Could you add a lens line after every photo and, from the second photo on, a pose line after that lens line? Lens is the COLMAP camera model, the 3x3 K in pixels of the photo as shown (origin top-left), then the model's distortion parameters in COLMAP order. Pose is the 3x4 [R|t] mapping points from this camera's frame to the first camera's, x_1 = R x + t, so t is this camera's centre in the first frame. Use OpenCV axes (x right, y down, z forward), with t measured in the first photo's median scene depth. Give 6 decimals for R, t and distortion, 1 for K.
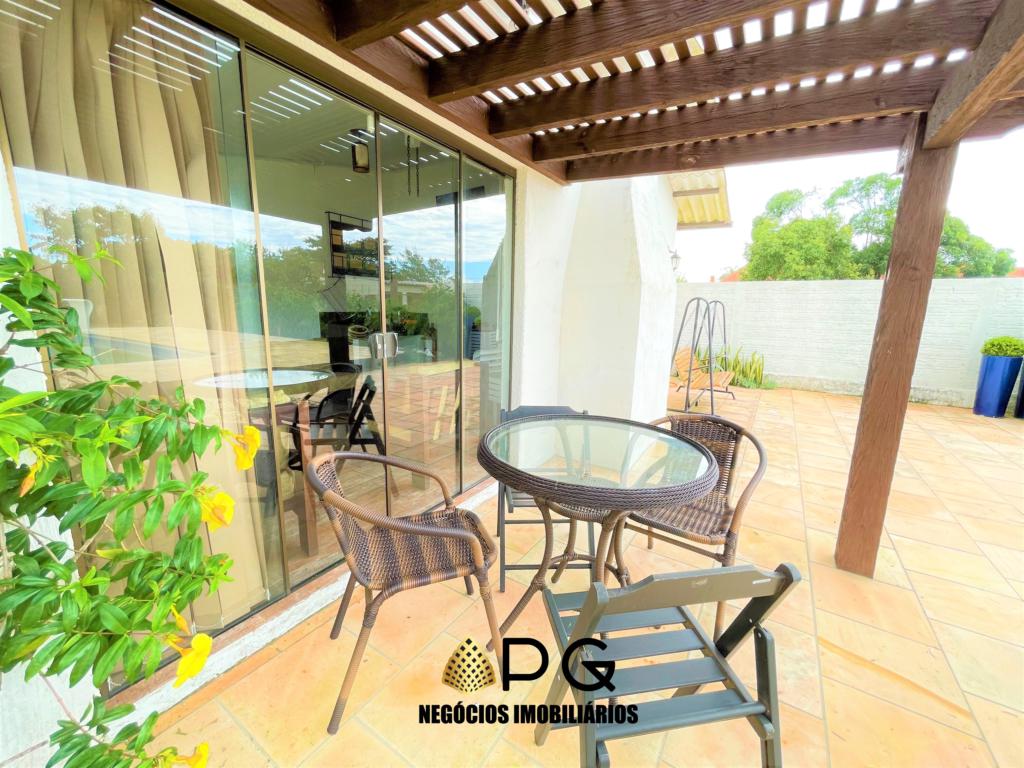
lens RADIAL K [[418.3, 0, 513.1], [0, 418.3, 389.5], [0, 0, 1]] dist [0.001133, 0.000049]
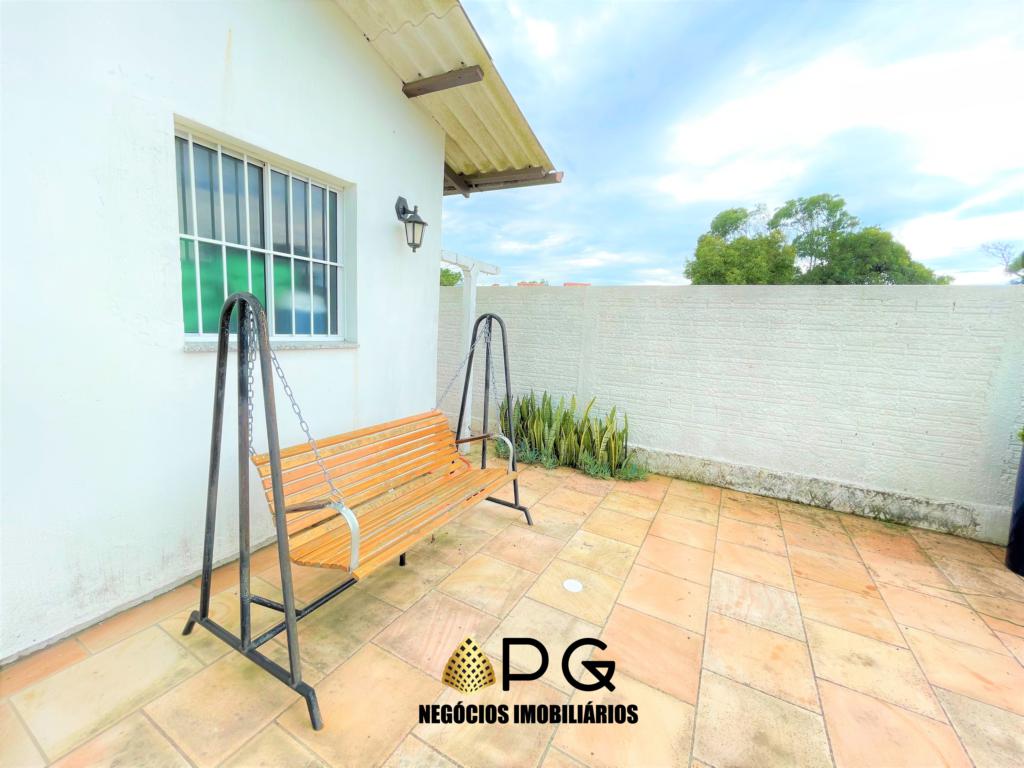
lens RADIAL K [[418.3, 0, 513.1], [0, 418.3, 389.5], [0, 0, 1]] dist [0.001133, 0.000049]
pose [[0.996872, 0.016740, 0.077241, 0.105142], [-0.013861, 0.999195, -0.037659, -0.024391], [-0.077809, 0.036471, 0.996301, 0.117935]]
